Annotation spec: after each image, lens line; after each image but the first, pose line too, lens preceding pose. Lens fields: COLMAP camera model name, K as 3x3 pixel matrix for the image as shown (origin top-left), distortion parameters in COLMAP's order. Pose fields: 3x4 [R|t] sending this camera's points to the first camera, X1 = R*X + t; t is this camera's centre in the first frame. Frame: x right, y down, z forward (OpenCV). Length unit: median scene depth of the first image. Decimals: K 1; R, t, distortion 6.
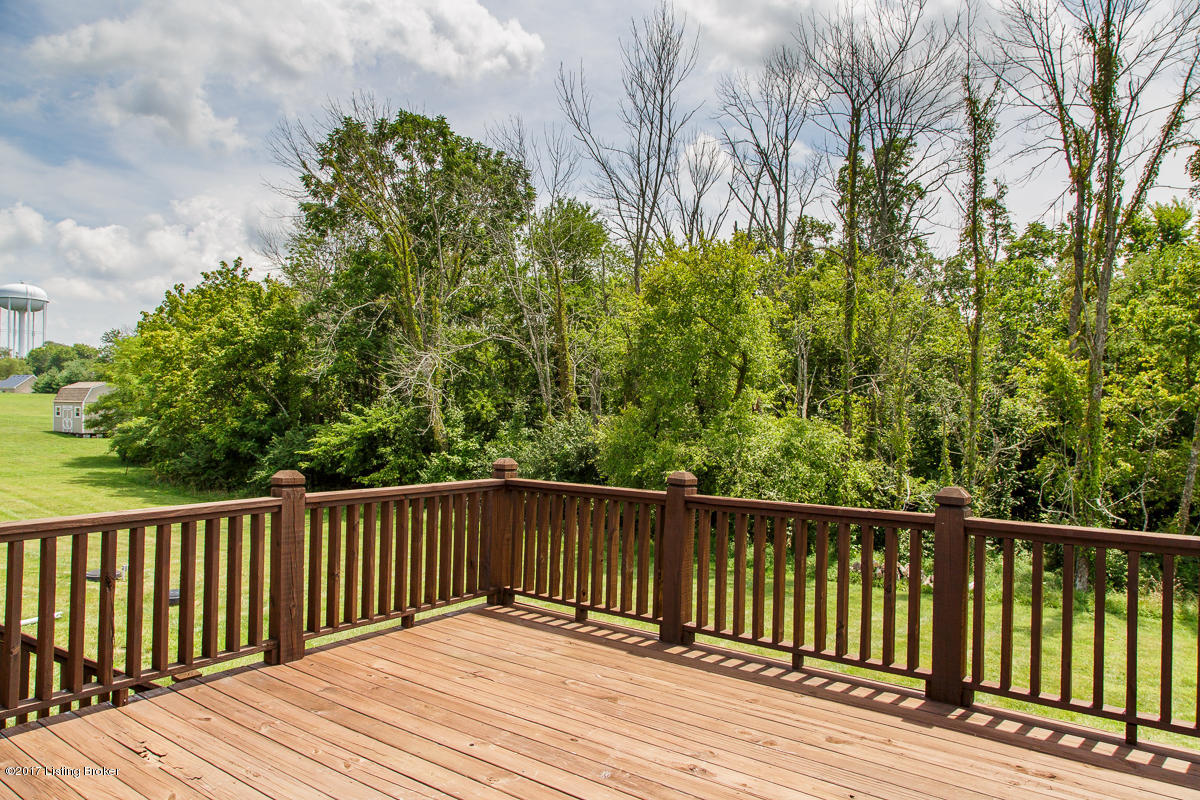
lens RADIAL K [[777.8, 0, 600.0], [0, 777.8, 402.1], [0, 0, 1]] dist [-0.006896, 0.006379]
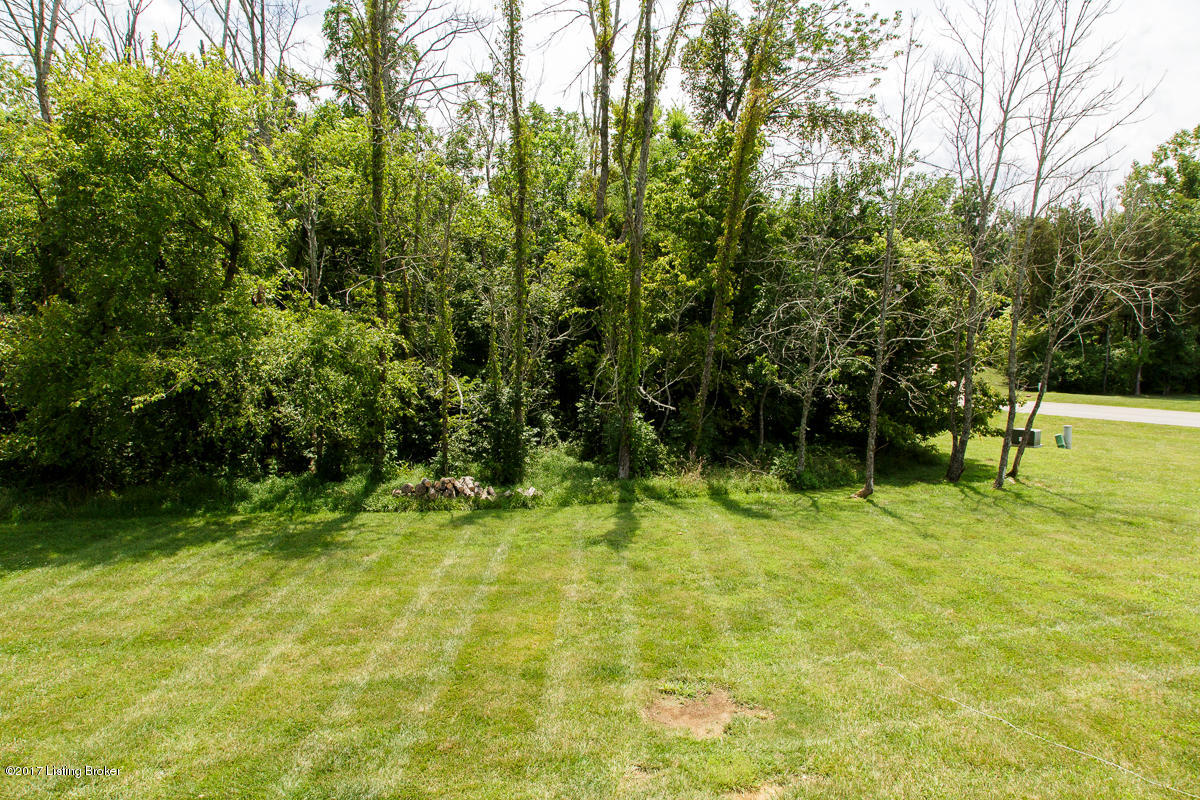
lens RADIAL K [[777.8, 0, 601.5], [0, 777.8, 410.0], [0, 0, 1]] dist [-0.006896, 0.006379]
pose [[0.797901, -0.100723, 0.594313, 0.008763], [0.010515, 0.988116, 0.153347, 0.001774], [-0.602697, -0.116106, 0.789478, 0.200493]]
